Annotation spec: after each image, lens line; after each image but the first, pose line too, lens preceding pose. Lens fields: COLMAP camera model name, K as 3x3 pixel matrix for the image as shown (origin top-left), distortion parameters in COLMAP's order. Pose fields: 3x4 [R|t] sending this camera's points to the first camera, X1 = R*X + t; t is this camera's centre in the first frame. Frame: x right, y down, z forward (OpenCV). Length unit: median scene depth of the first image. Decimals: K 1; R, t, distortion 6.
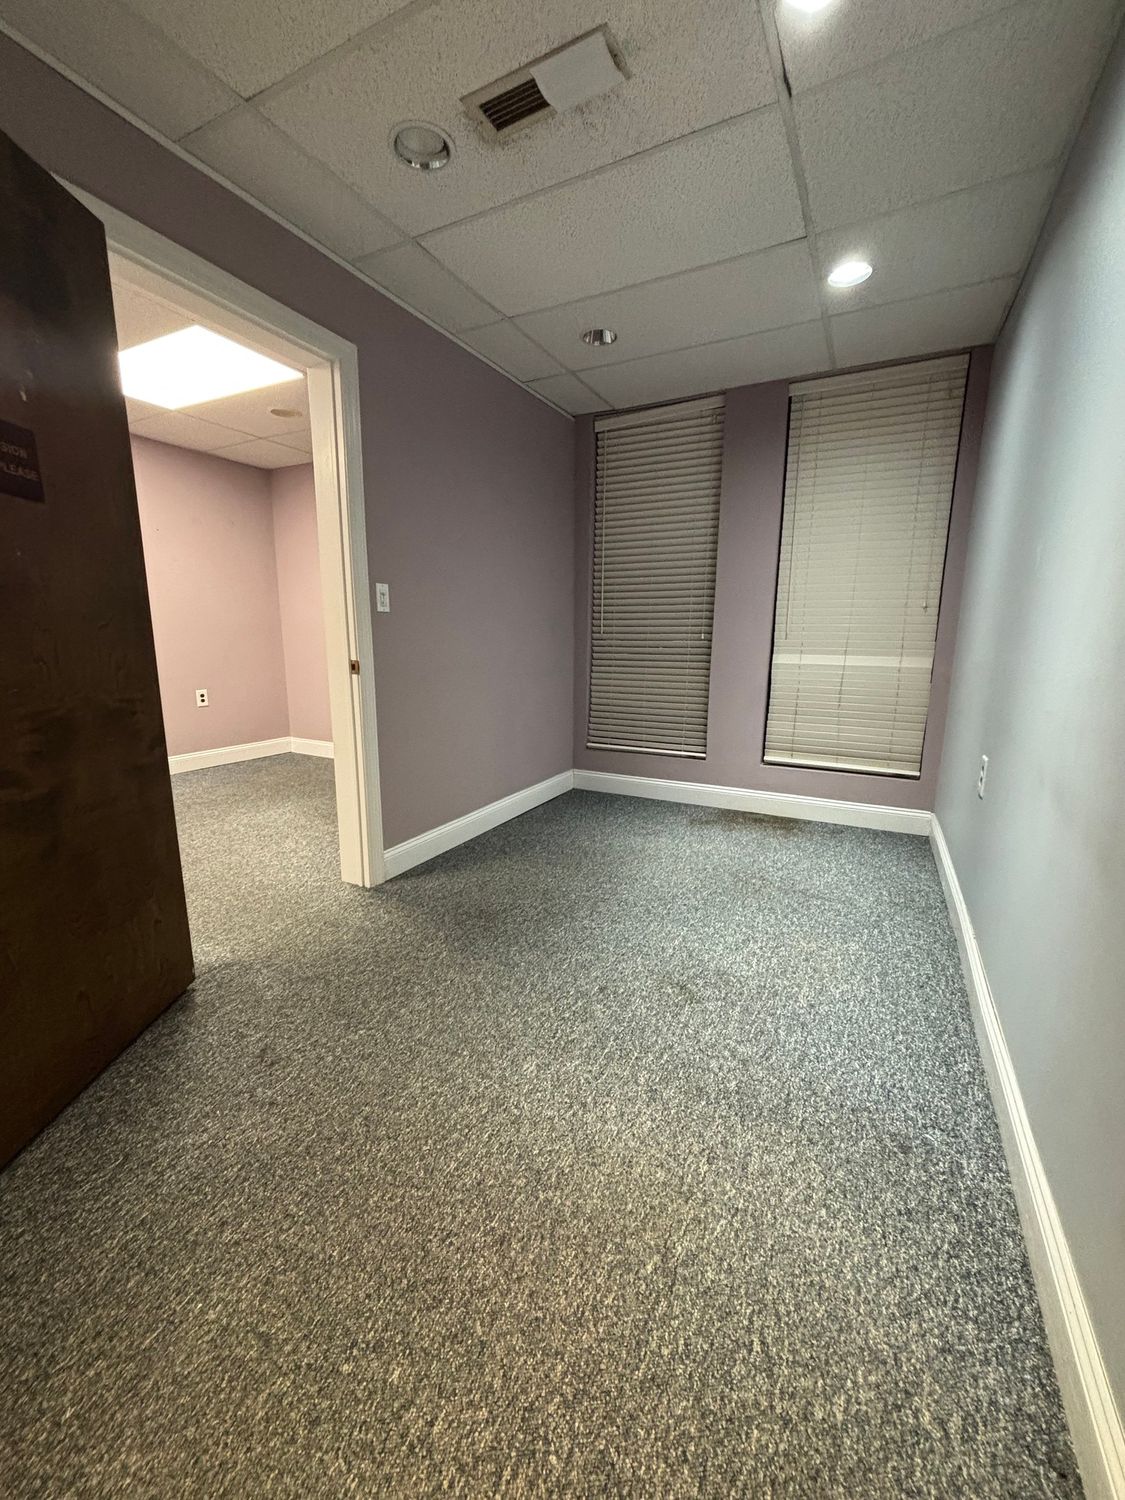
lens RADIAL K [[602.2, 0, 562.5], [0, 602.2, 750.0], [0, 0, 1]] dist [0.017775, -0.003631]
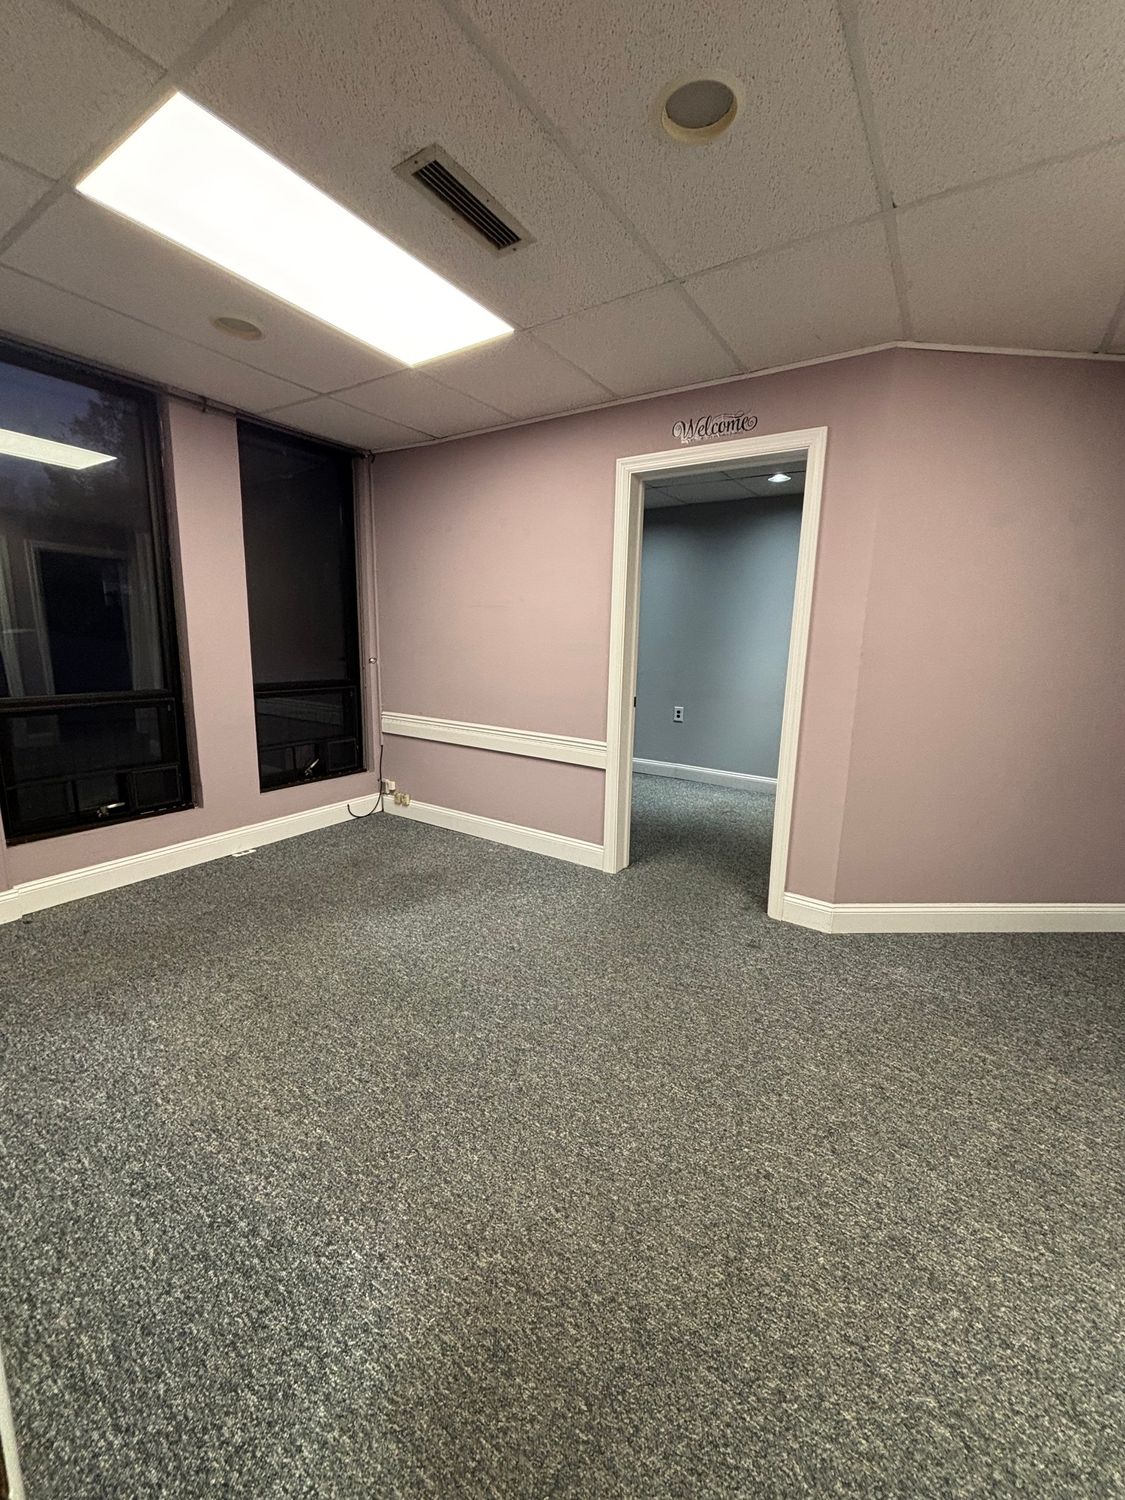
lens RADIAL K [[602.2, 0, 562.5], [0, 602.2, 750.0], [0, 0, 1]] dist [0.017775, -0.003631]
pose [[0.102052, -0.190449, 0.976378, -0.865905], [0.165614, 0.971058, 0.172102, -0.148346], [-0.980896, 0.144138, 0.130639, 0.510185]]
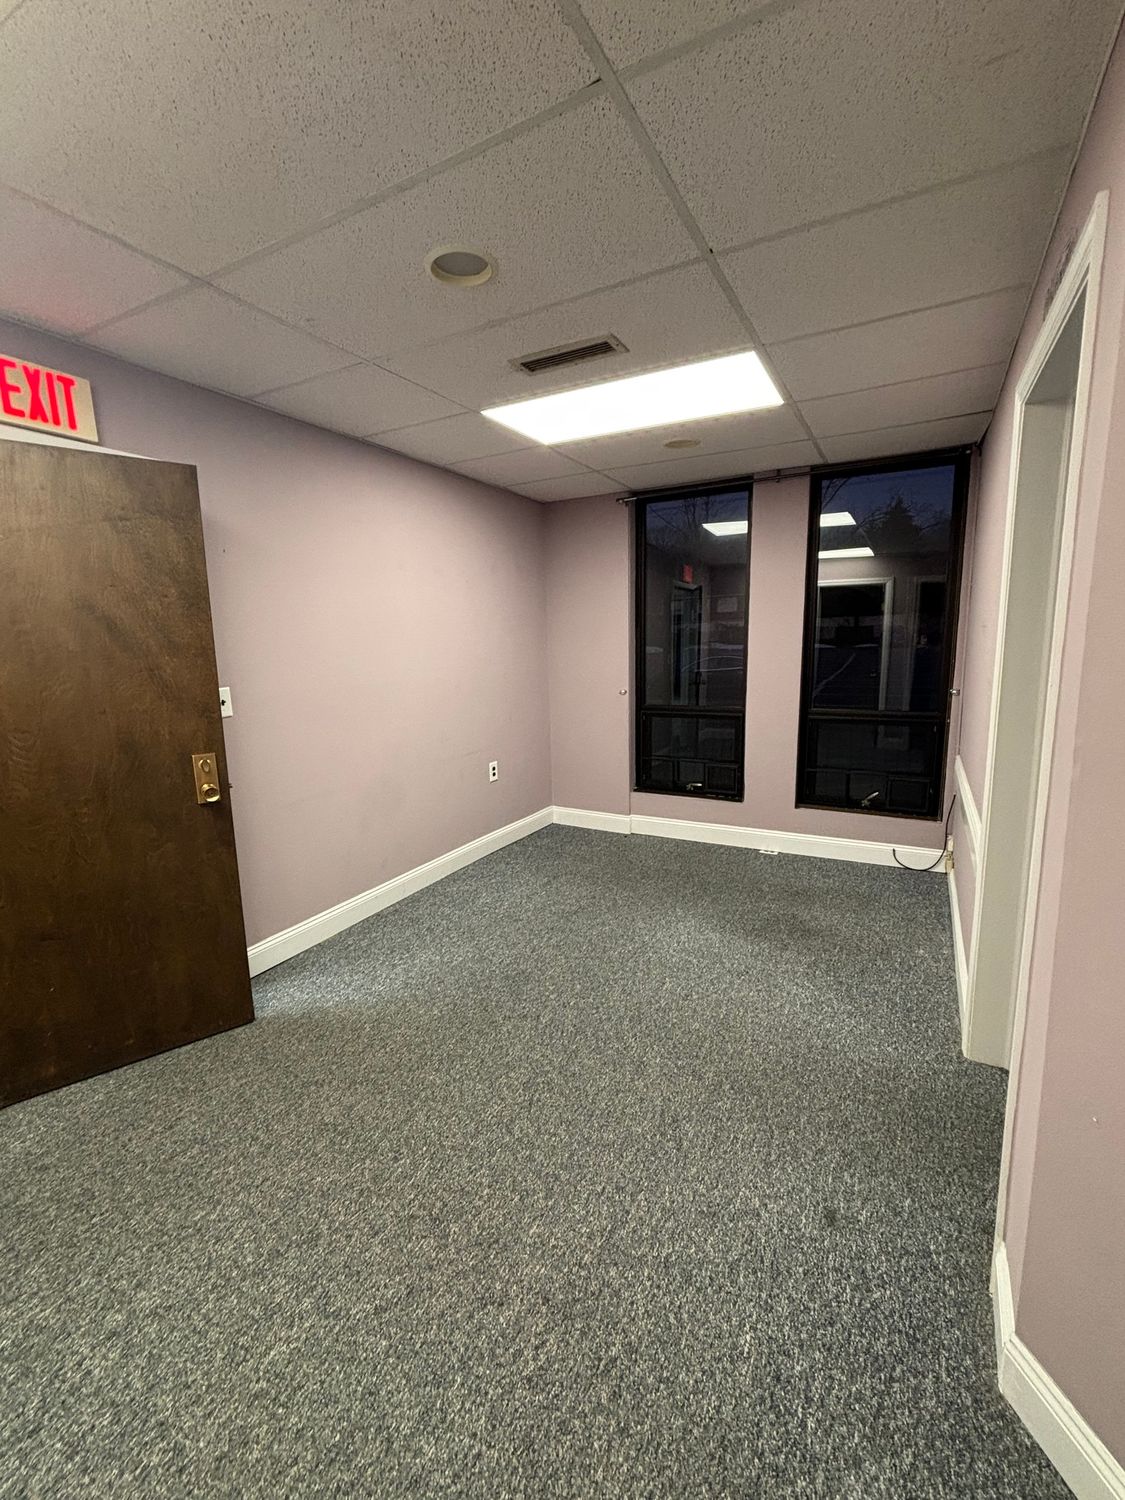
lens RADIAL K [[644.0, 0, 562.5], [0, 644.0, 750.0], [0, 0, 1]] dist [-0.025654, 0.013228]
pose [[0.999469, -0.022120, -0.023920, -0.477007], [0.021543, 0.999477, -0.024113, -0.092160], [0.024441, 0.023584, 0.999423, 0.099341]]
